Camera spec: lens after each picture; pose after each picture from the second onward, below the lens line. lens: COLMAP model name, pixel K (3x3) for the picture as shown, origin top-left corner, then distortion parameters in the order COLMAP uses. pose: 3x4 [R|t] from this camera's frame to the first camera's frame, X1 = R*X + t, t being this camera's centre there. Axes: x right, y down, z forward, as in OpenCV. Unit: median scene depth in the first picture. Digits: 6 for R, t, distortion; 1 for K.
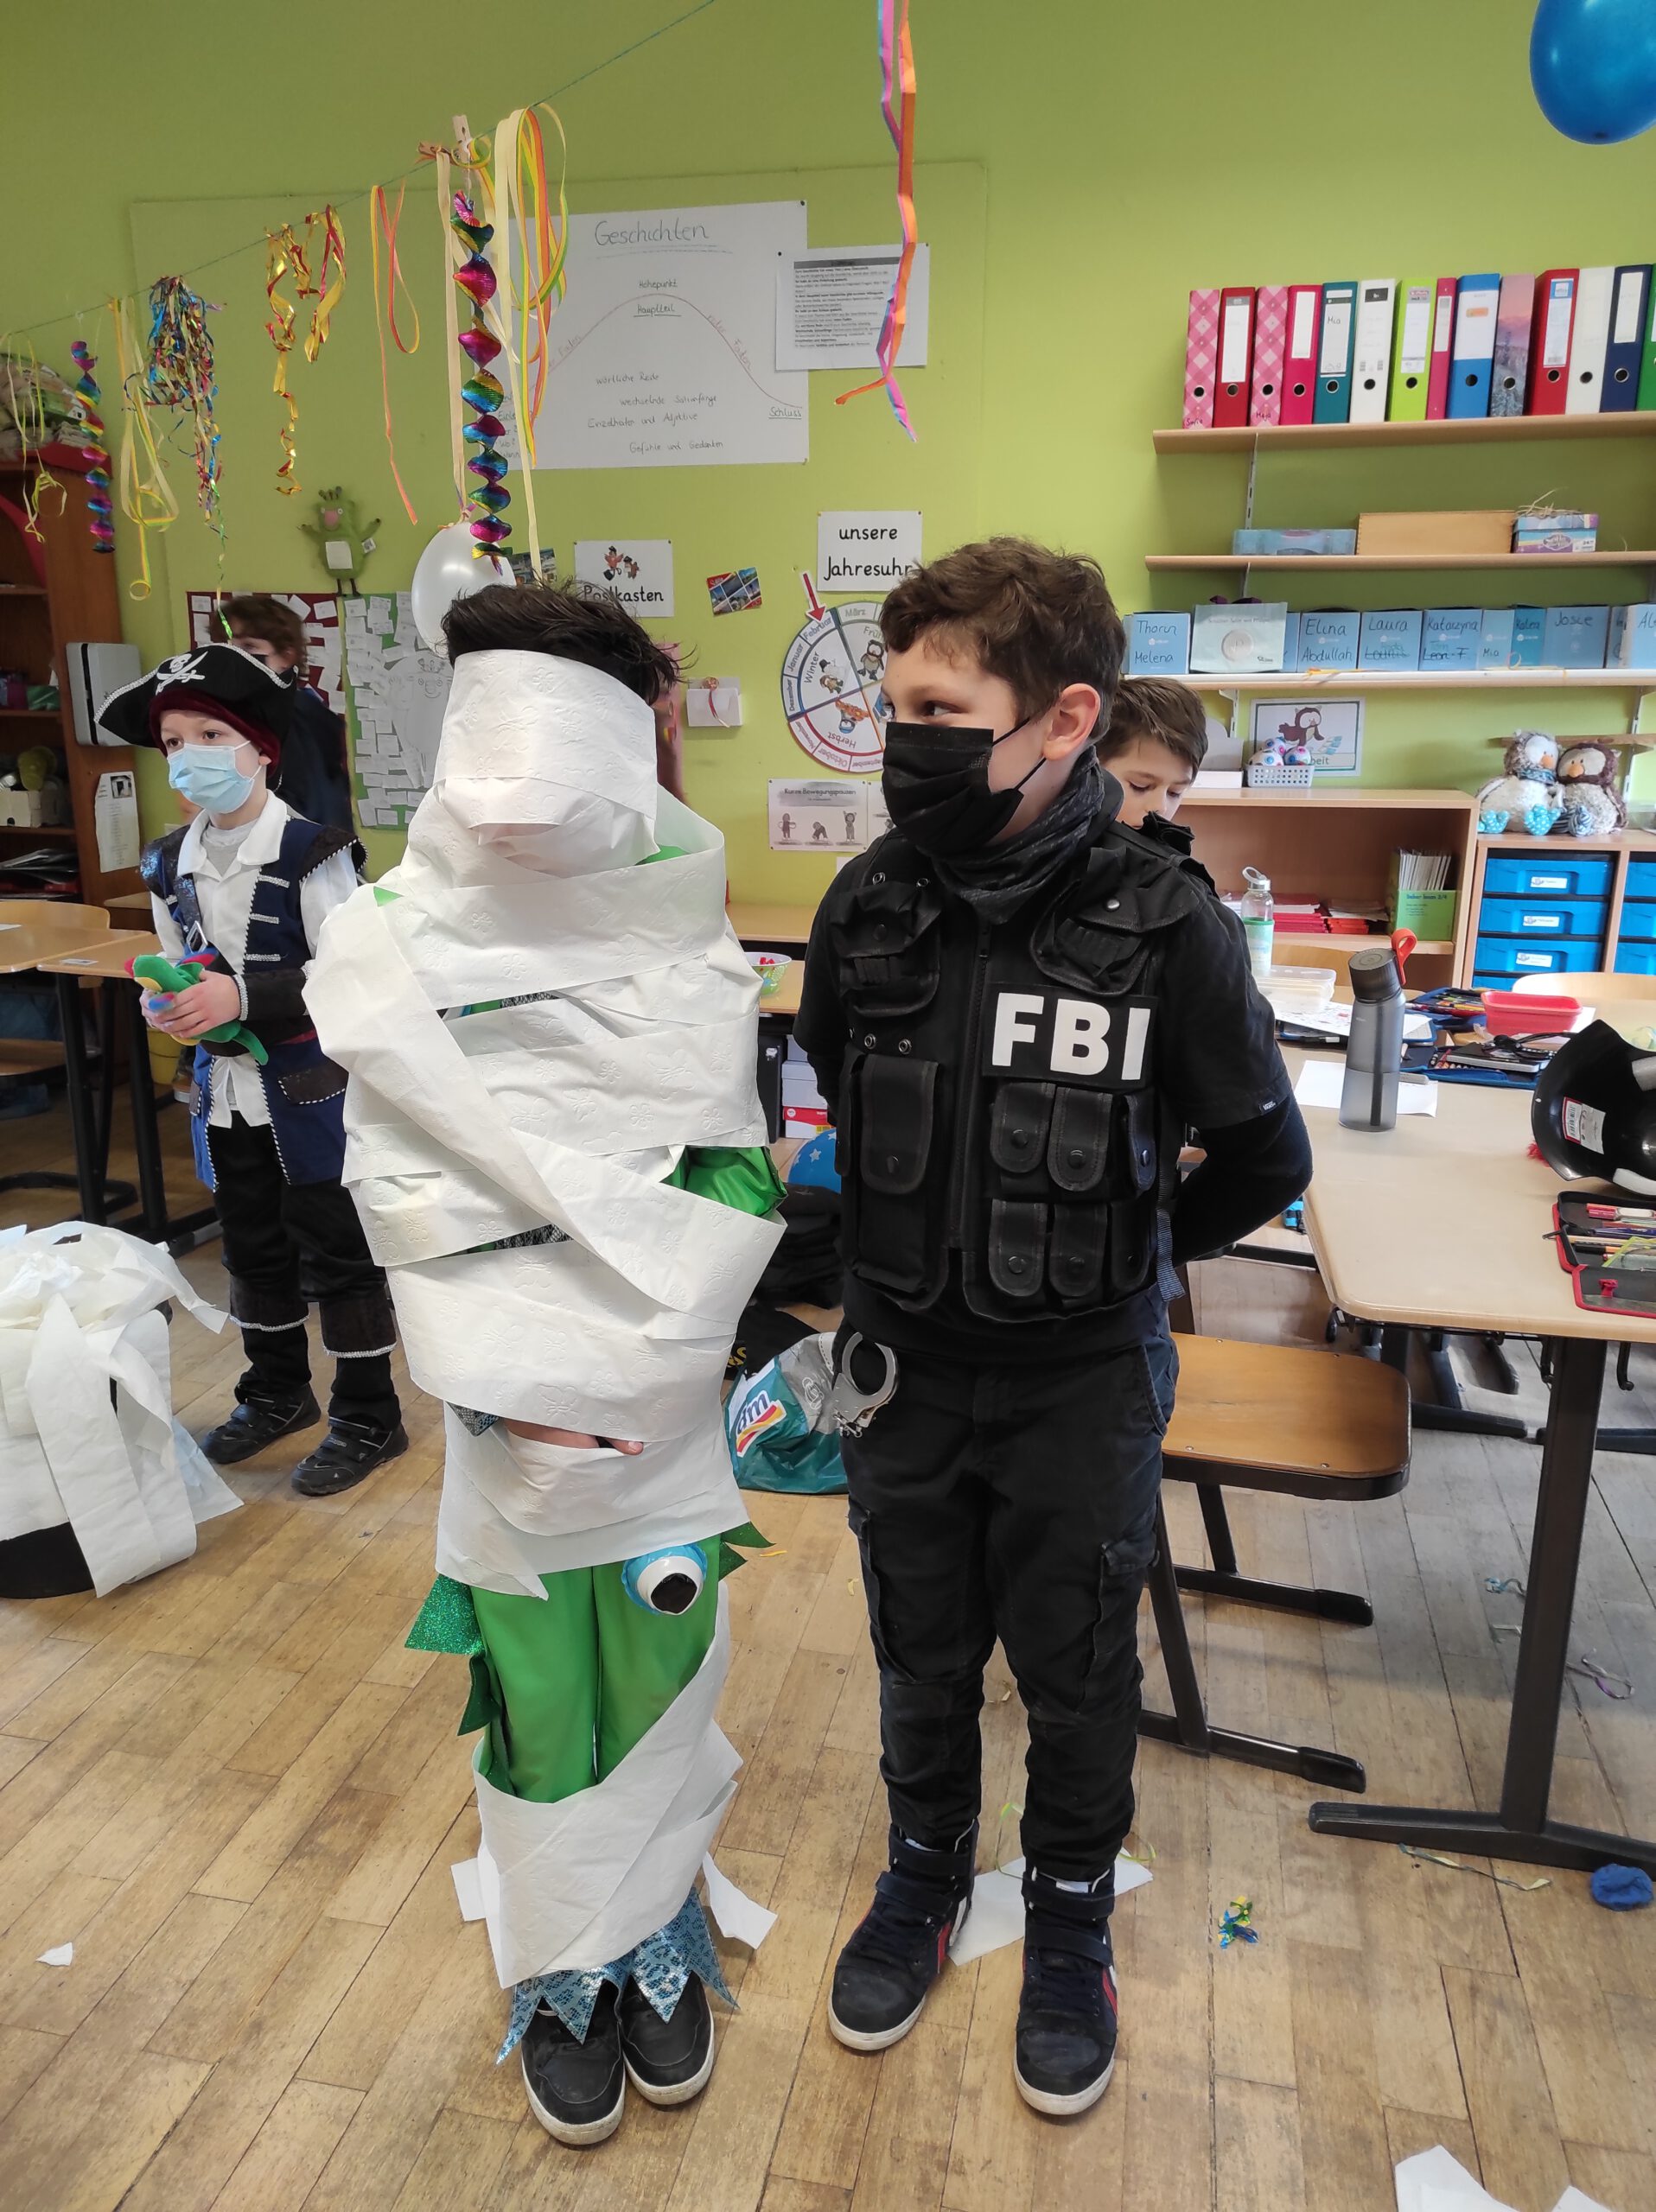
lens RADIAL K [[1618.0, 0, 844.3], [0, 1618.0, 1111.3], [0, 0, 1]] dist [0.053381, -0.038179]
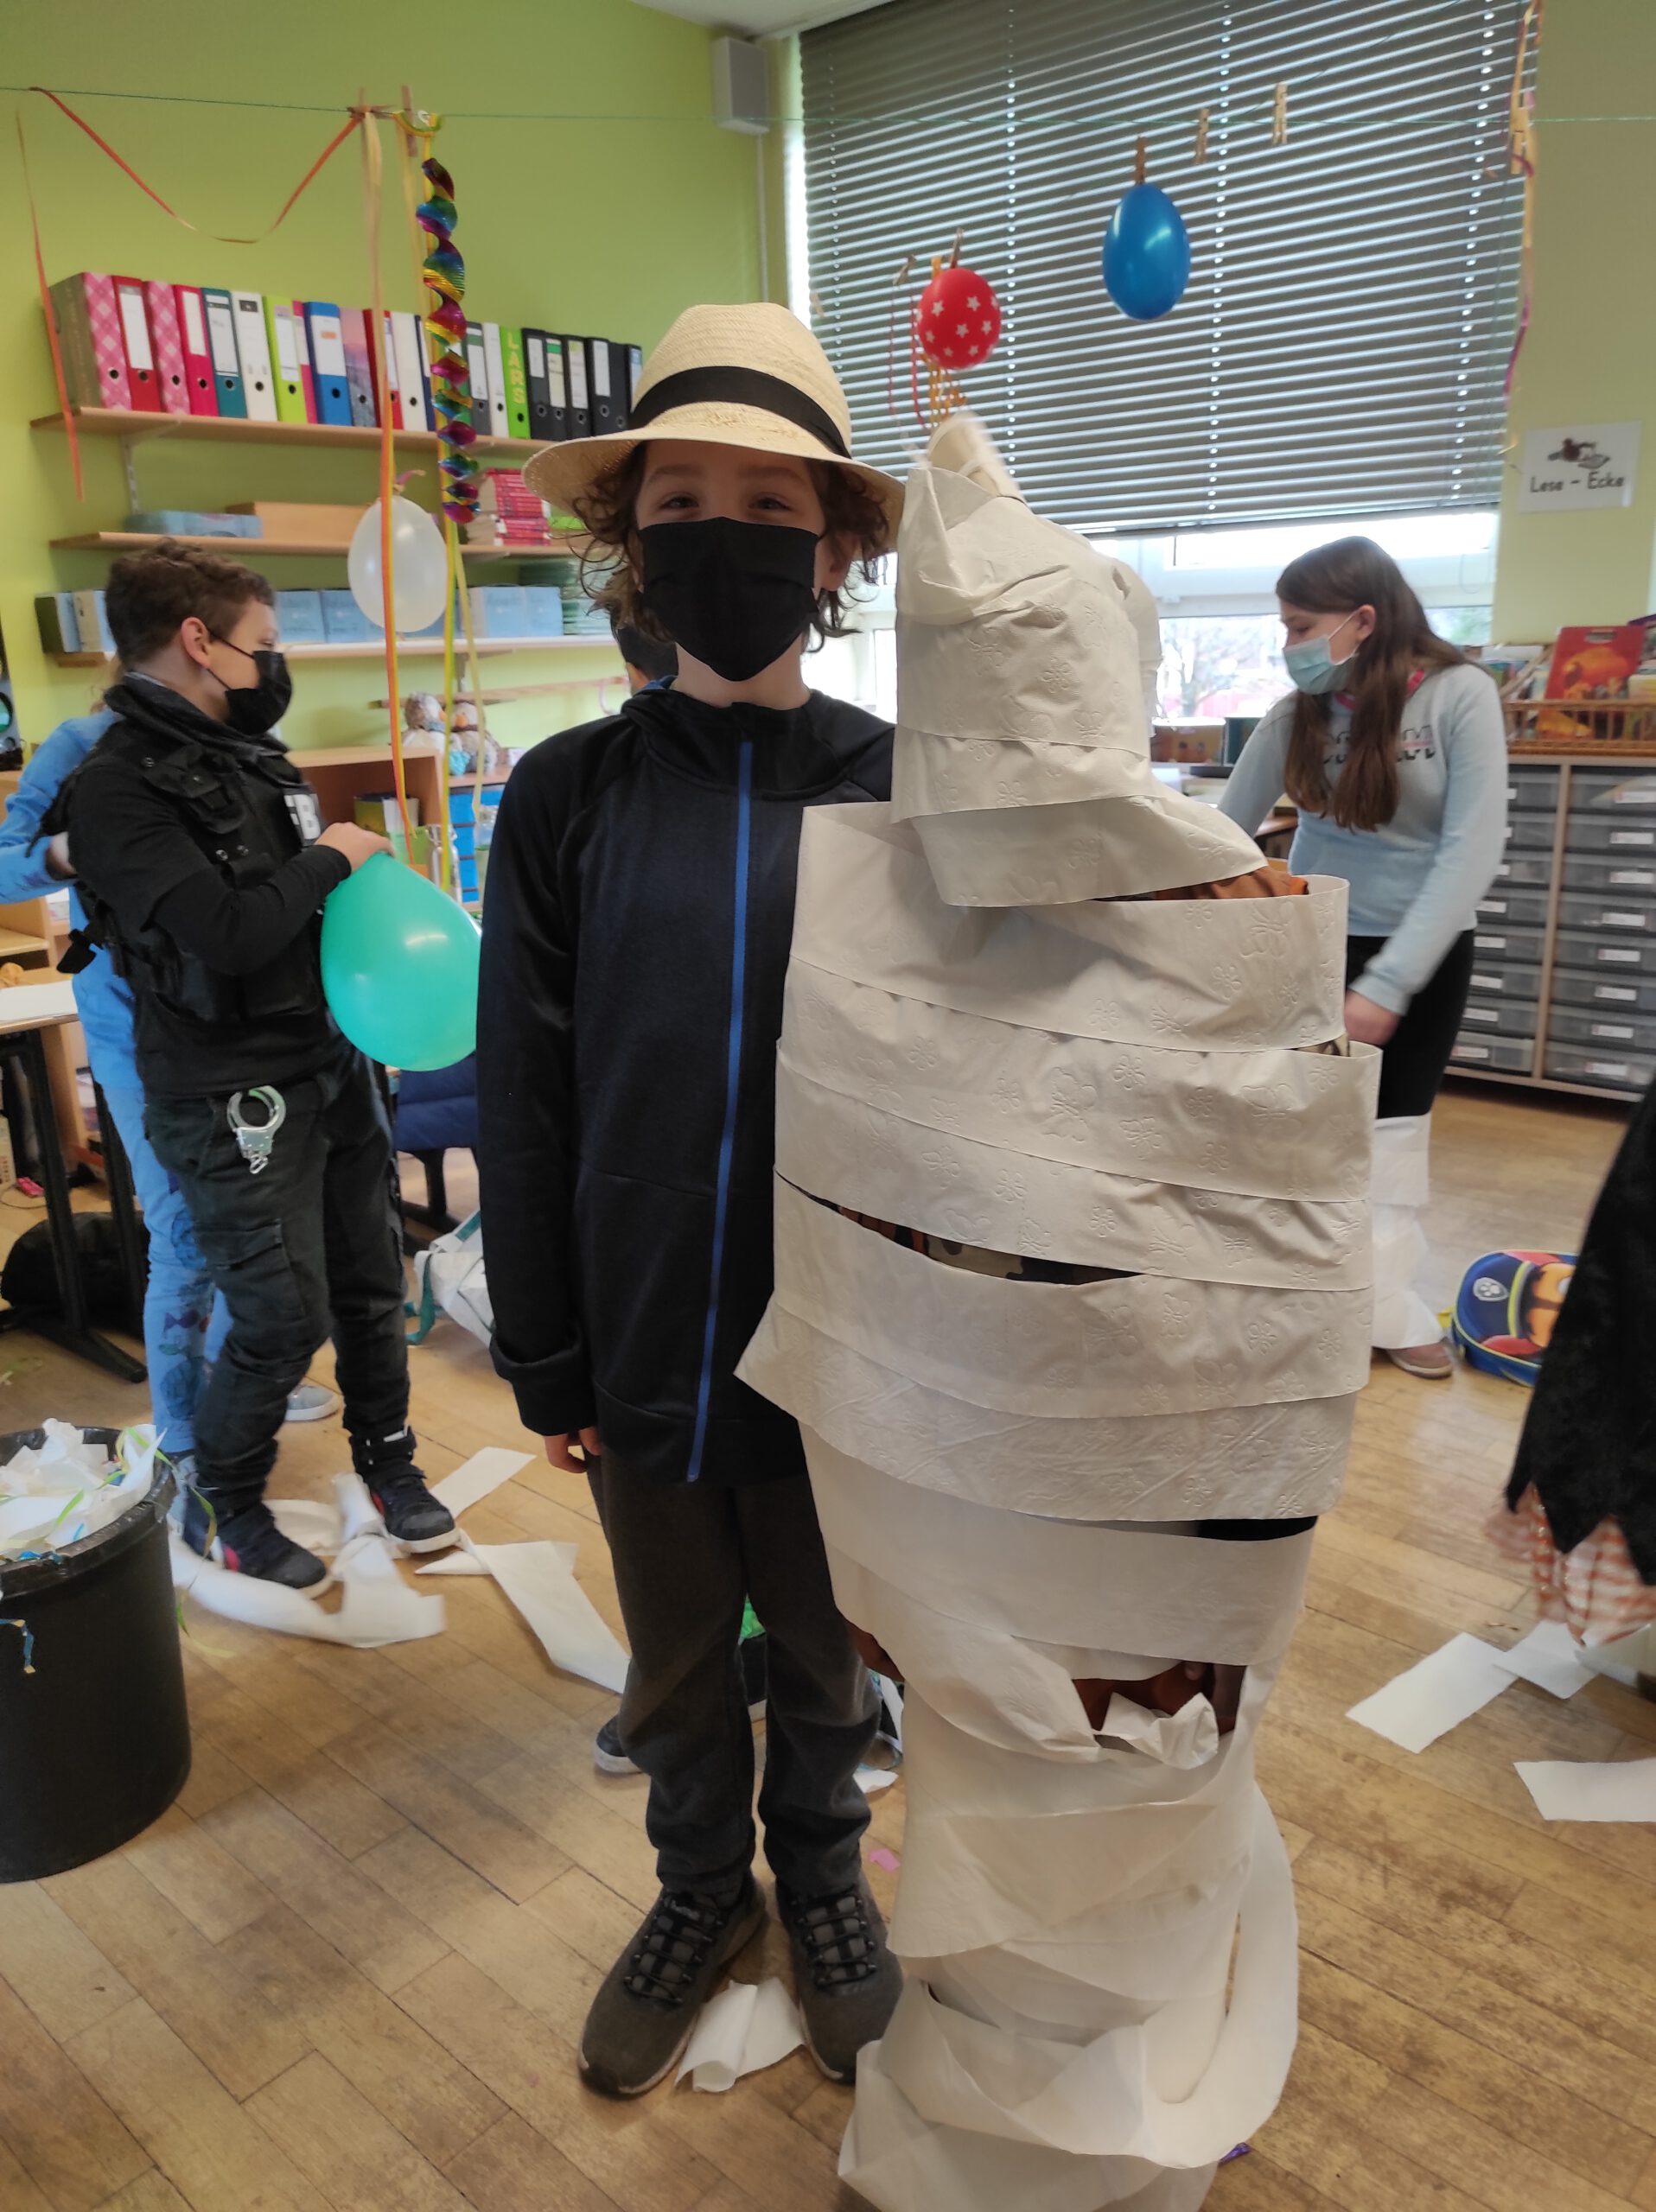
lens RADIAL K [[1618.0, 0, 823.5], [0, 1618.0, 1109.4], [0, 0, 1]] dist [0.053381, -0.038179]
pose [[0.503926, -0.264053, 0.822395, -0.508007], [0.259444, 0.954432, 0.147471, -0.037239], [-0.823861, 0.139051, 0.549471, 0.132856]]
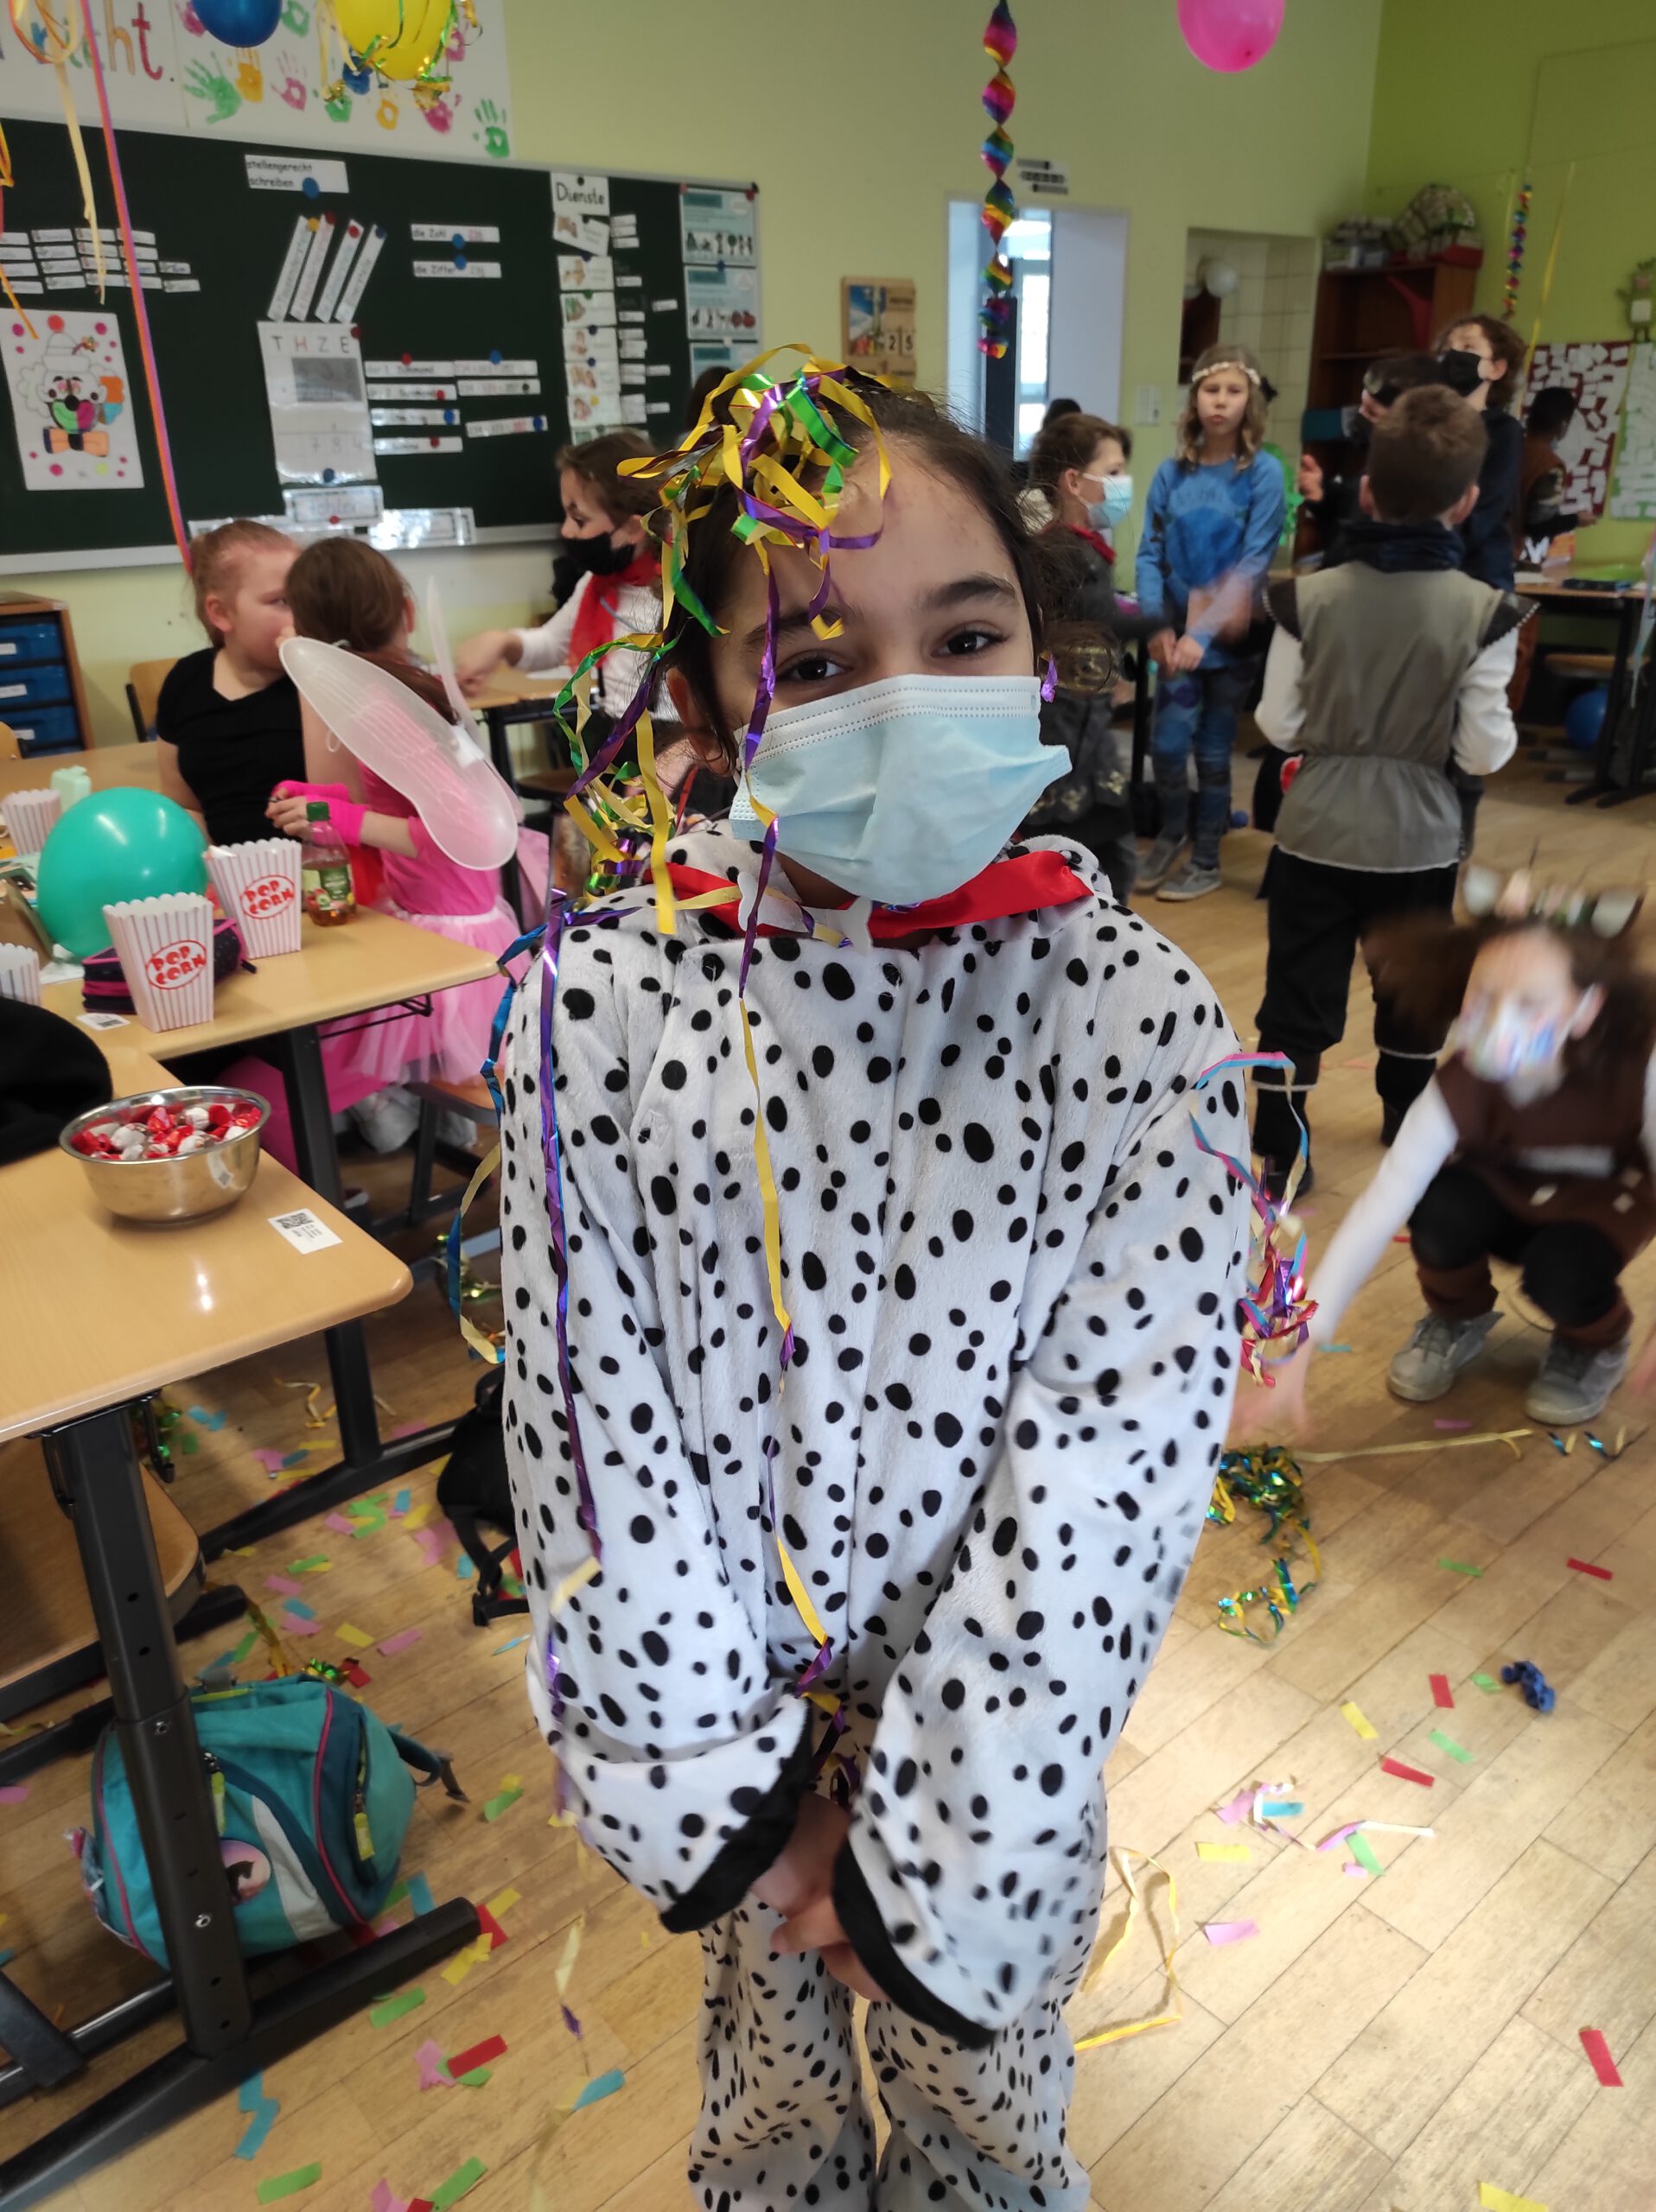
lens RADIAL K [[1618.0, 0, 828.7], [0, 1618.0, 1096.2], [0, 0, 1]] dist [0.053381, -0.038179]
pose [[0.801470, 0.210384, -0.559807, 0.069758], [-0.136559, 0.975729, 0.171183, 0.193898], [0.582235, -0.060752, 0.810748, -0.675608]]
